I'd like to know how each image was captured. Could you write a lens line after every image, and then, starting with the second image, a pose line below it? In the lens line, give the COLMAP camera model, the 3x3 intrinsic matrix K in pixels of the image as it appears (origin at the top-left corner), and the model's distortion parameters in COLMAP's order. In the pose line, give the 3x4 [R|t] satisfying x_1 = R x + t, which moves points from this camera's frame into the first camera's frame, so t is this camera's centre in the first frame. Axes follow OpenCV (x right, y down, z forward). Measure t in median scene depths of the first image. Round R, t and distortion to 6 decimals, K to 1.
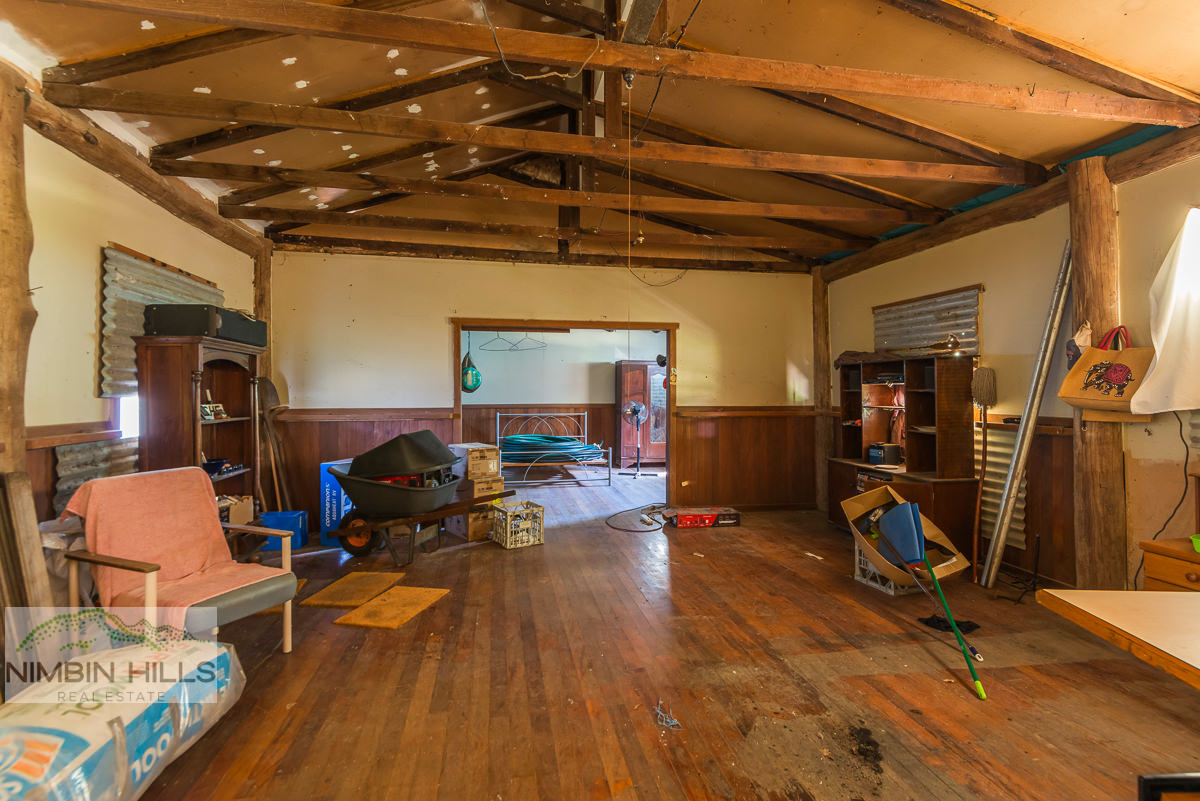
lens RADIAL K [[537.7, 0, 608.2], [0, 537.7, 393.8], [0, 0, 1]] dist [-0.002540, -0.000105]
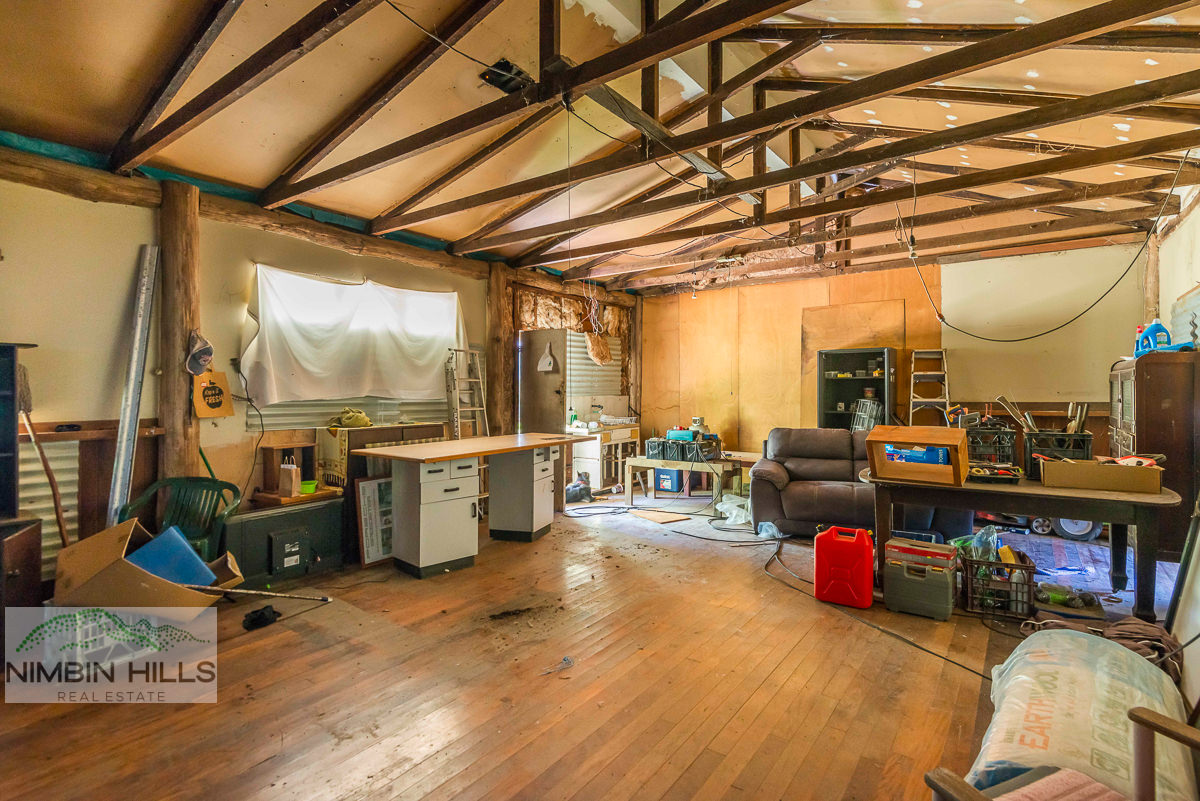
lens RADIAL K [[583.7, 0, 607.9], [0, 583.7, 391.6], [0, 0, 1]] dist [0.002988, 0.000132]
pose [[-0.679730, -0.002024, 0.733460, -0.748713], [0.004951, 0.999961, 0.007347, -0.014280], [-0.733446, 0.008626, -0.679693, 1.473993]]
